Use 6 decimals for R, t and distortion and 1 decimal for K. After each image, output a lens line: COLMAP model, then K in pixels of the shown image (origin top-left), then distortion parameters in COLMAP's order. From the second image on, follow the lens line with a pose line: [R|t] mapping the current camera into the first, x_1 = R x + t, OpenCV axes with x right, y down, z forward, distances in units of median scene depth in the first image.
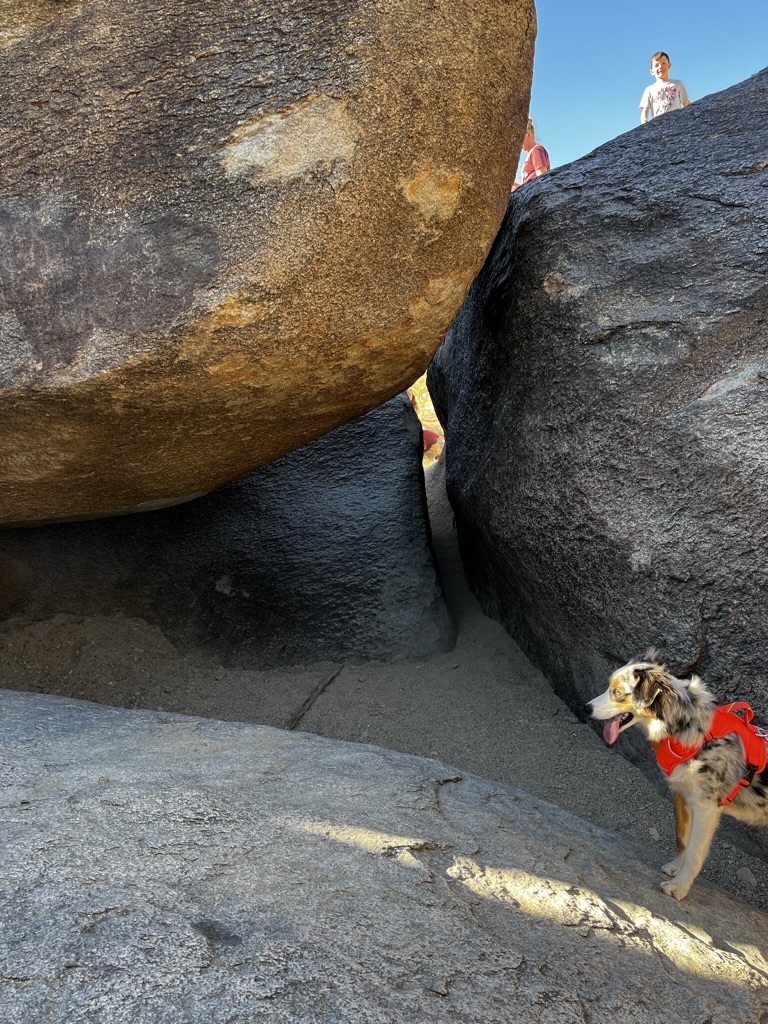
lens RADIAL K [[774.0, 0, 382.9], [0, 774.0, 512.1], [0, 0, 1]] dist [0.008342, 0.000459]
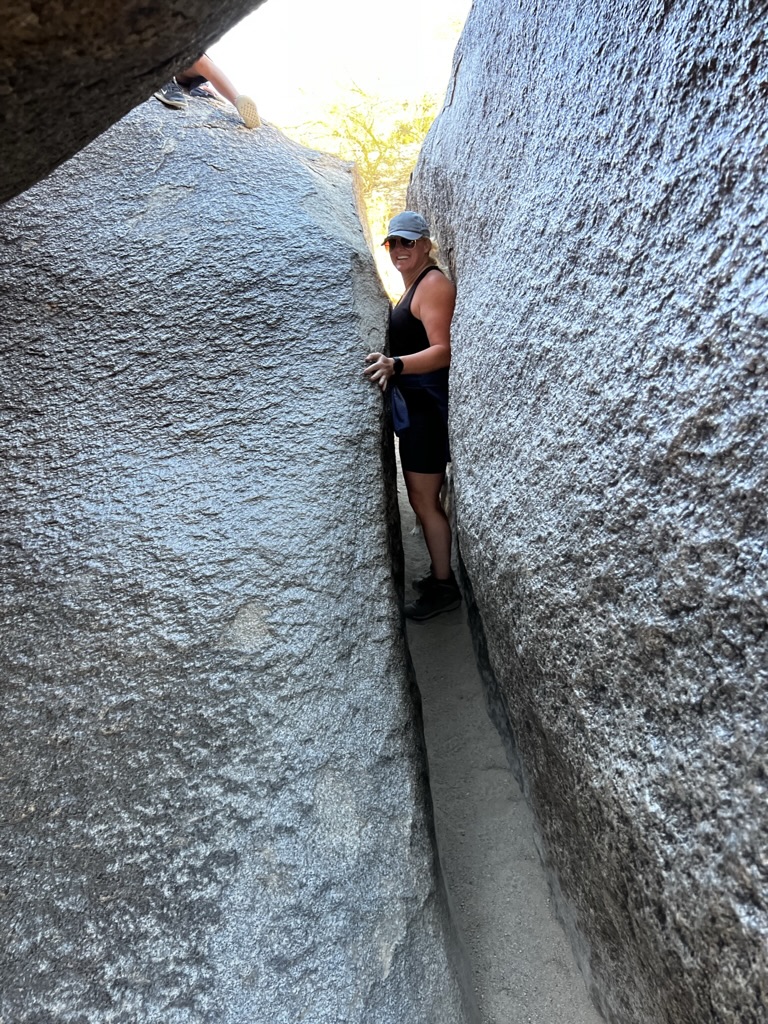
lens RADIAL K [[774.0, 0, 385.9], [0, 774.0, 512.7], [0, 0, 1]] dist [0.008342, 0.000459]
pose [[0.998515, 0.029843, 0.045566, 0.037950], [-0.036581, 0.987229, 0.155048, -0.080556], [-0.040357, -0.156485, 0.986855, 0.686842]]
